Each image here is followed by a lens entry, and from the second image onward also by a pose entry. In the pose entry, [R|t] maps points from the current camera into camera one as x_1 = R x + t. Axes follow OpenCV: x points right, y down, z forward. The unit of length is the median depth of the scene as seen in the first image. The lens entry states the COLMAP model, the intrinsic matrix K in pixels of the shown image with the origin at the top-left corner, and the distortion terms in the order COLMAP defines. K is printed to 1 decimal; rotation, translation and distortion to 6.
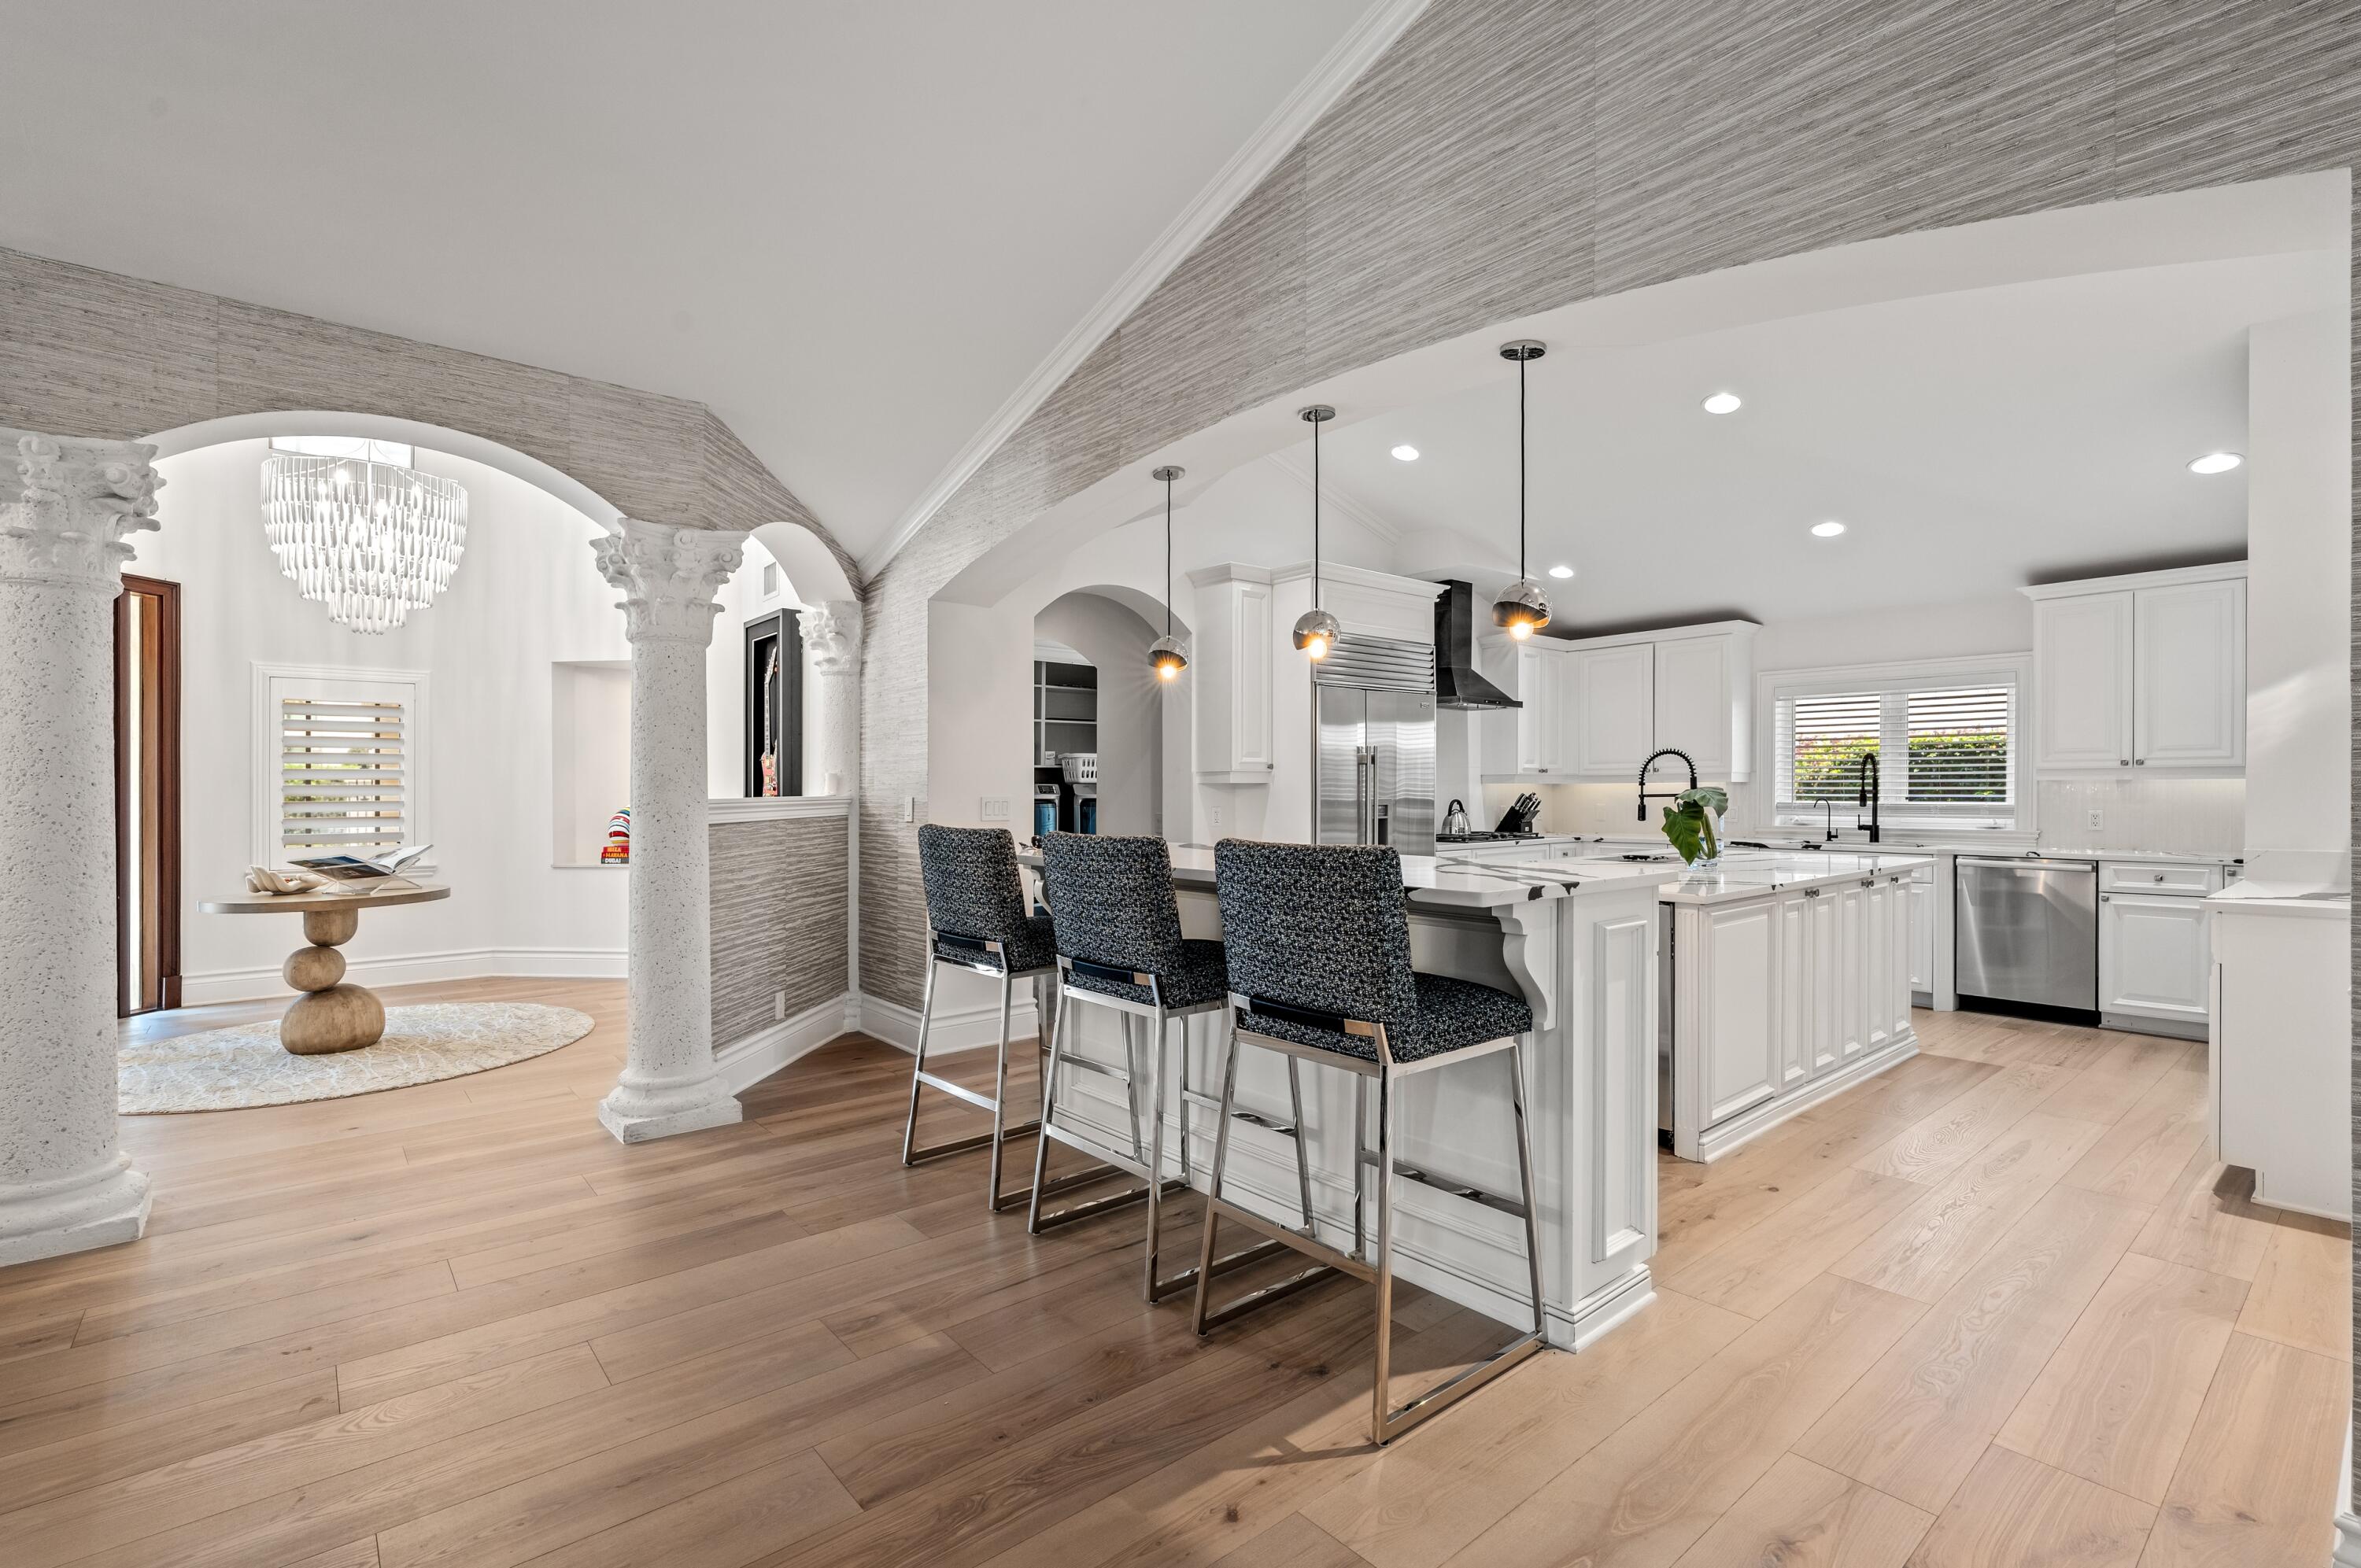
lens RADIAL K [[1066.6, 0, 1181.2], [0, 1066.6, 789.5], [0, 0, 1]] dist [-0.003373, 0.000112]
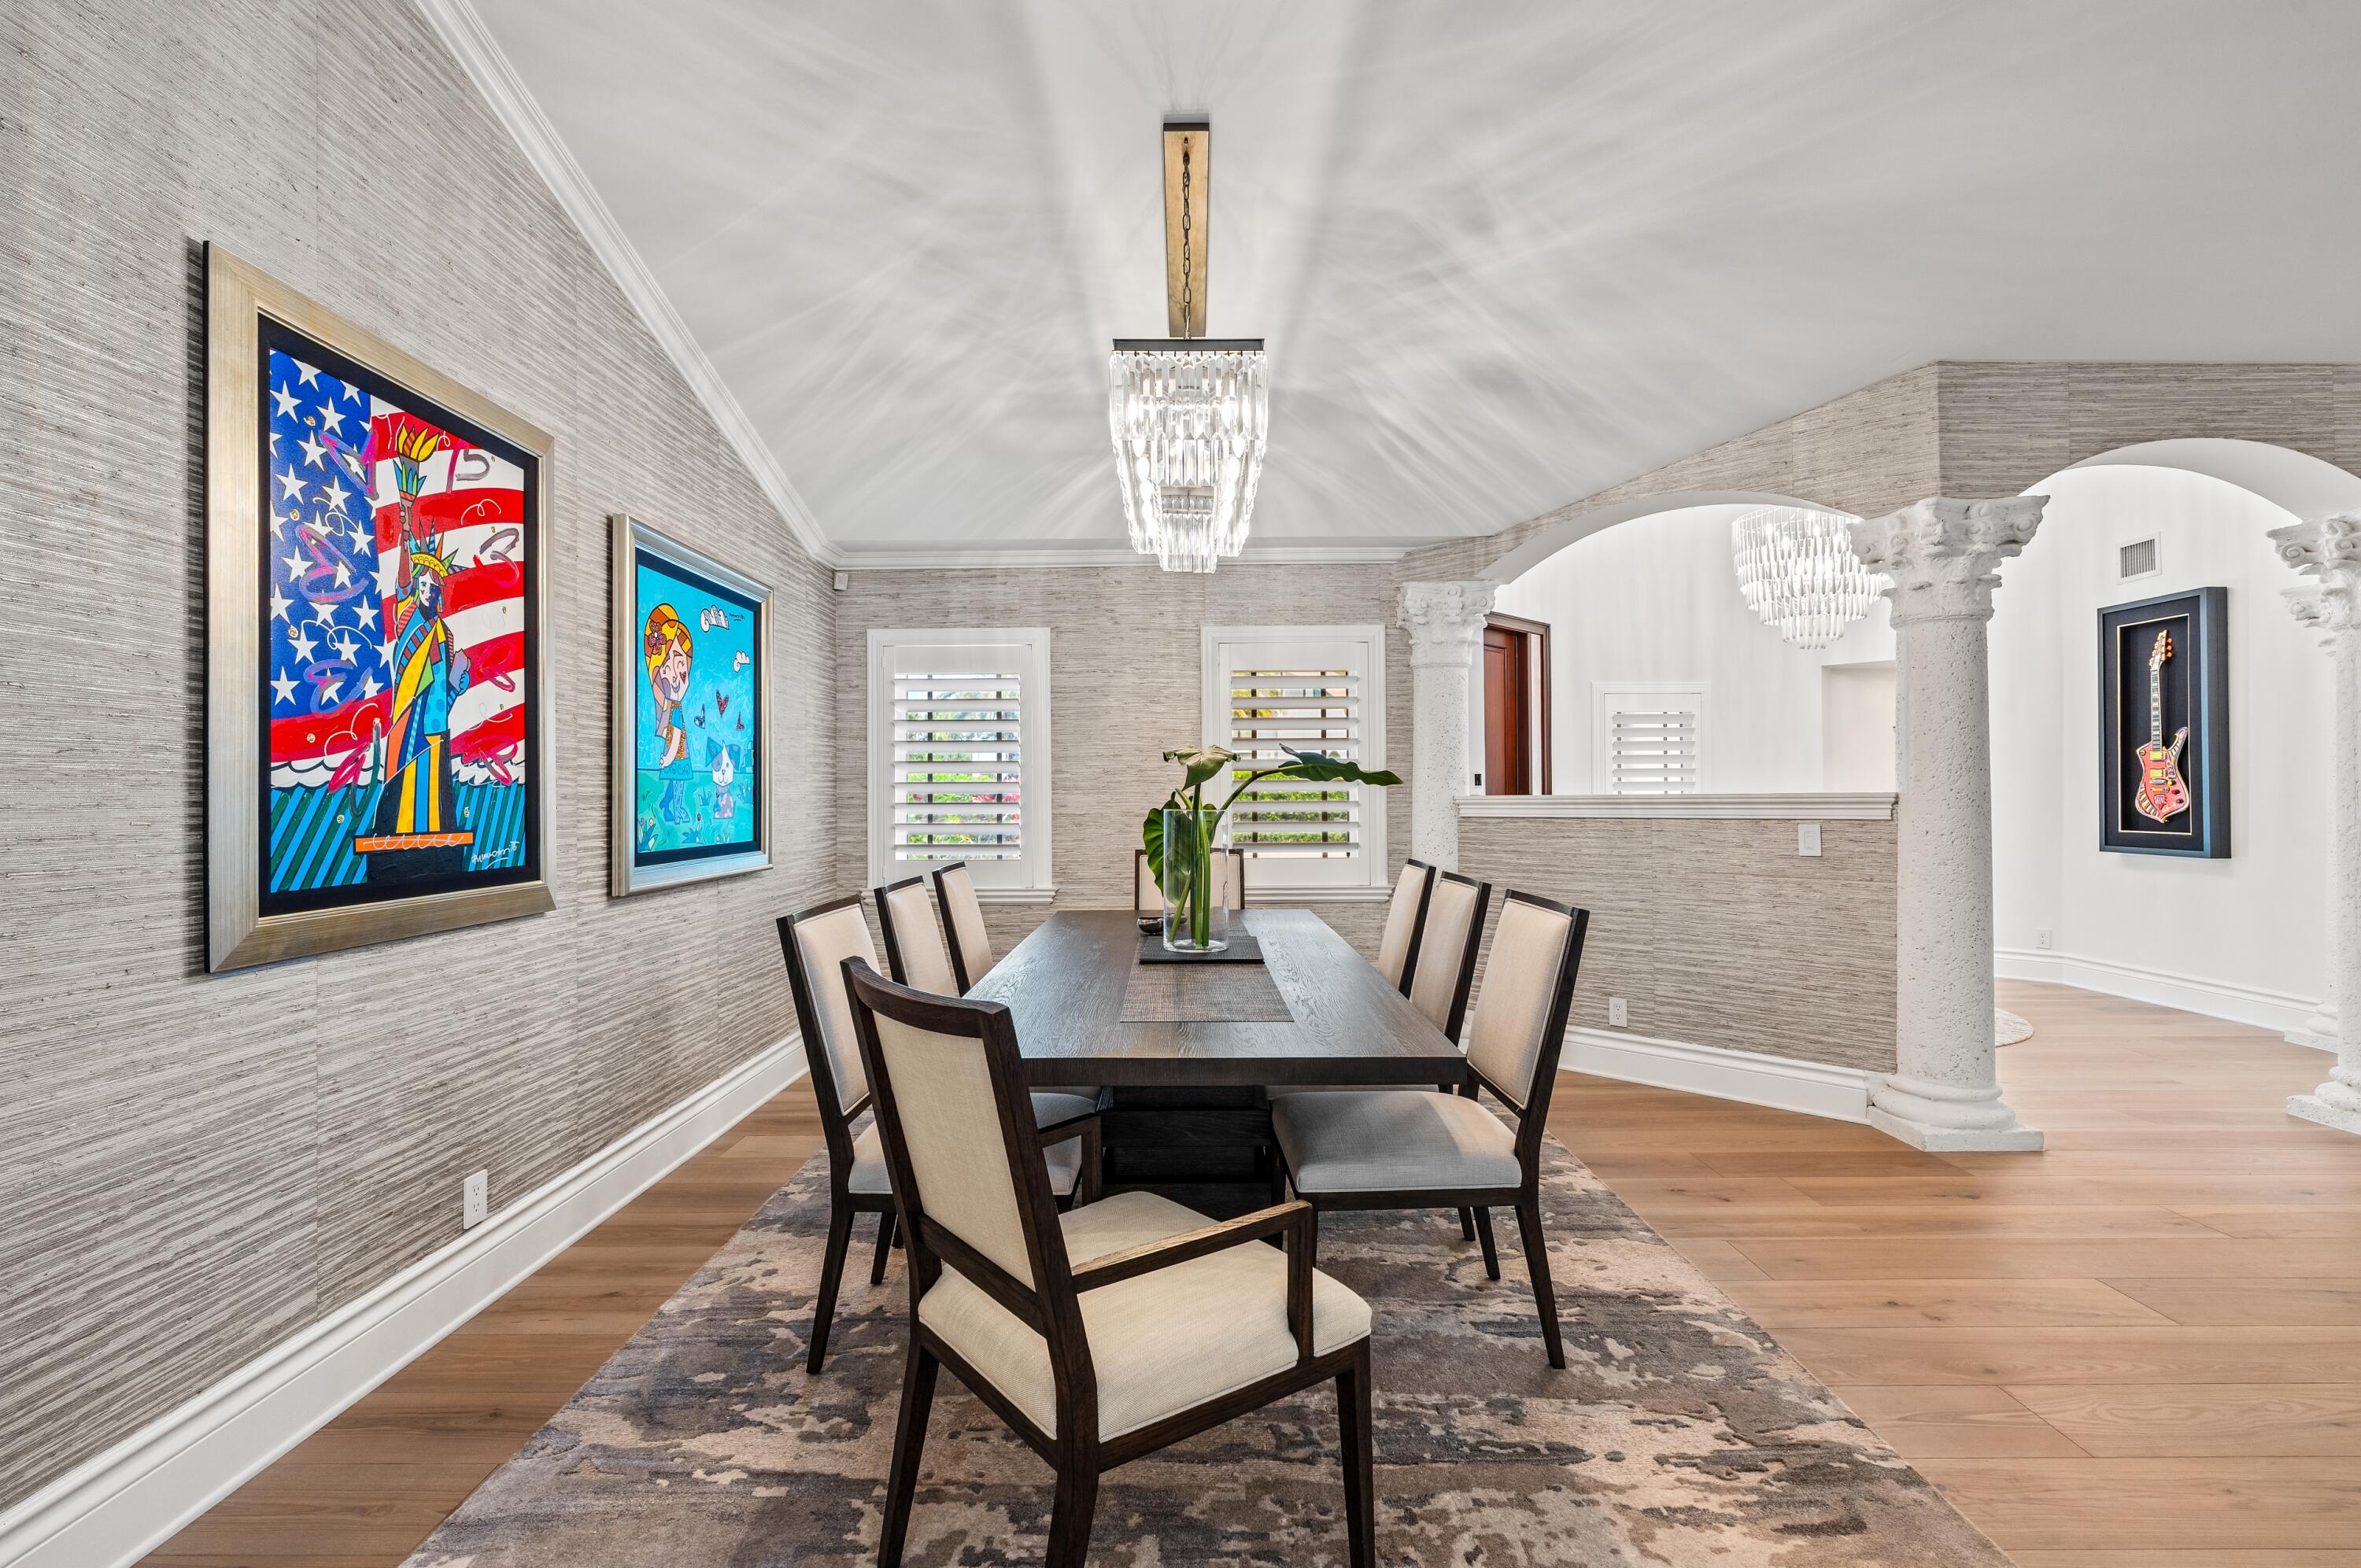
lens RADIAL K [[1070.0, 0, 1170.8], [0, 1070.0, 784.3], [0, 0, 1]] dist [-0.002936, -0.000133]
pose [[0.762215, -0.002598, -0.647318, -0.480421], [-0.000646, 0.999988, -0.004774, 0.005840], [0.647323, 0.004057, 0.762205, -0.292643]]
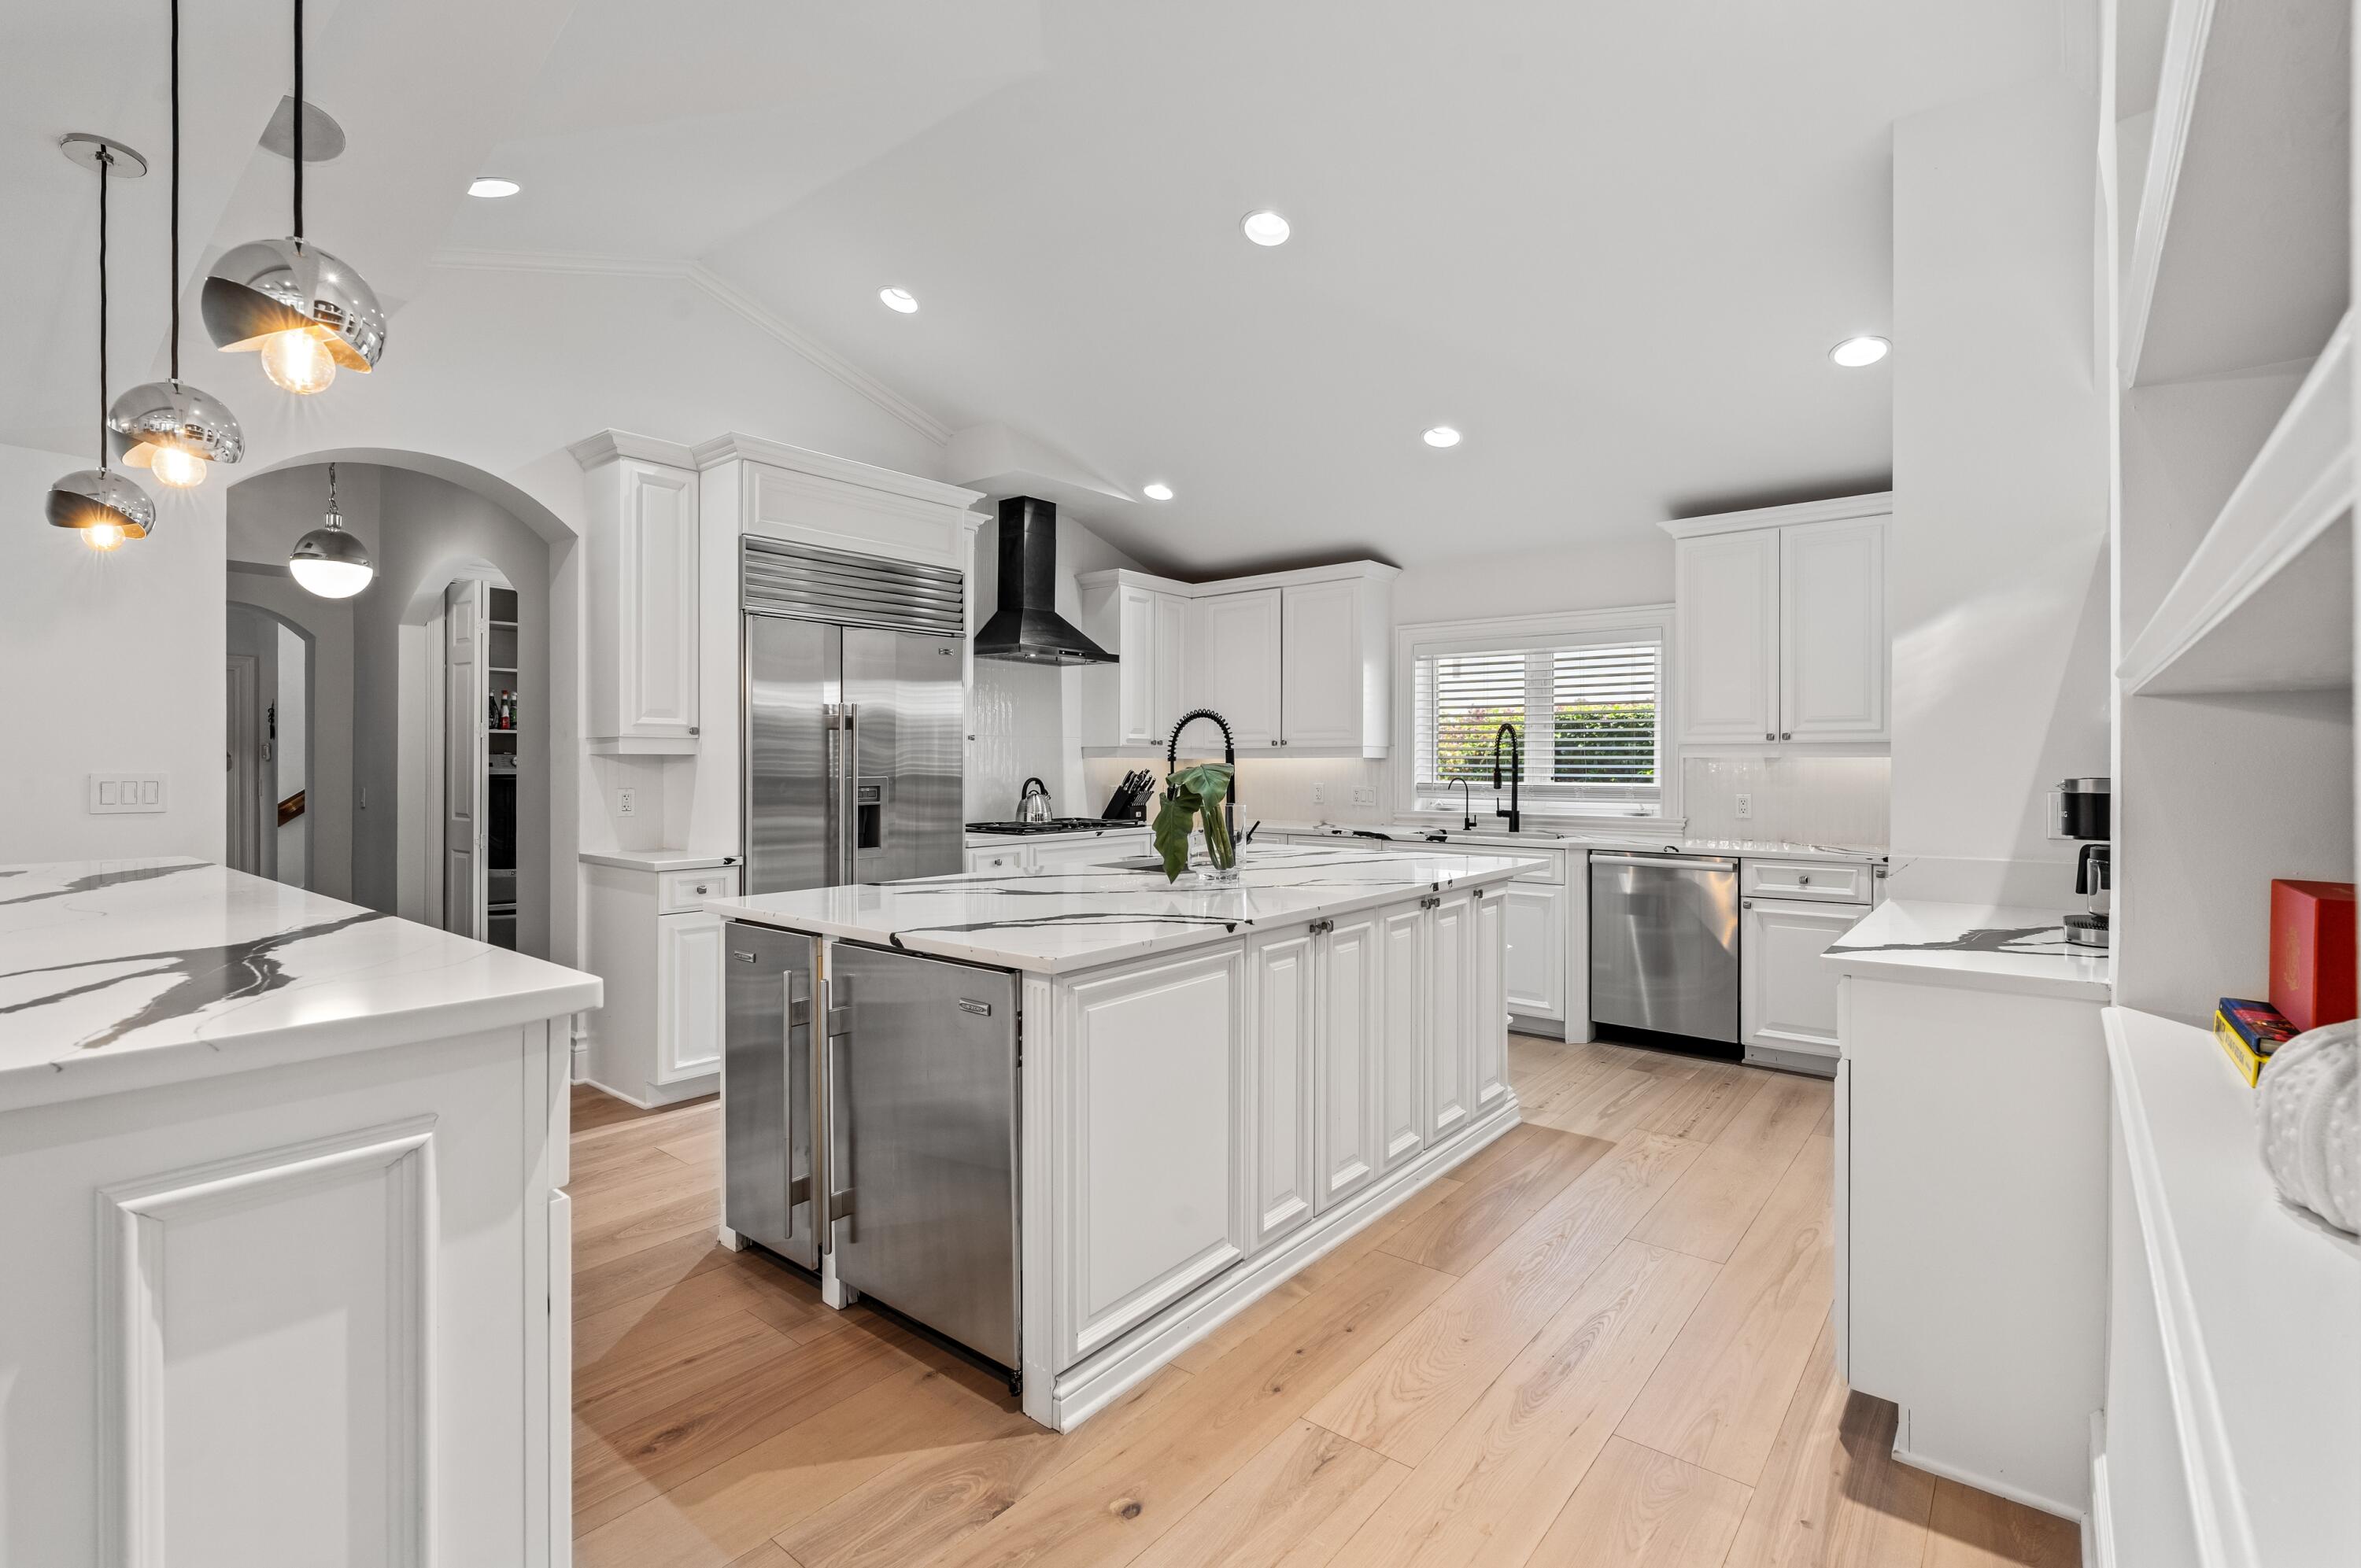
lens RADIAL K [[1072.8, 0, 1172.9], [0, 1072.8, 754.7], [0, 0, 1]] dist [-0.011361, 0.000437]
pose [[0.983064, 0.006312, 0.183155, 0.286095], [-0.004670, 0.999945, -0.009397, -0.001269], [-0.183204, 0.008382, 0.983039, 0.278161]]
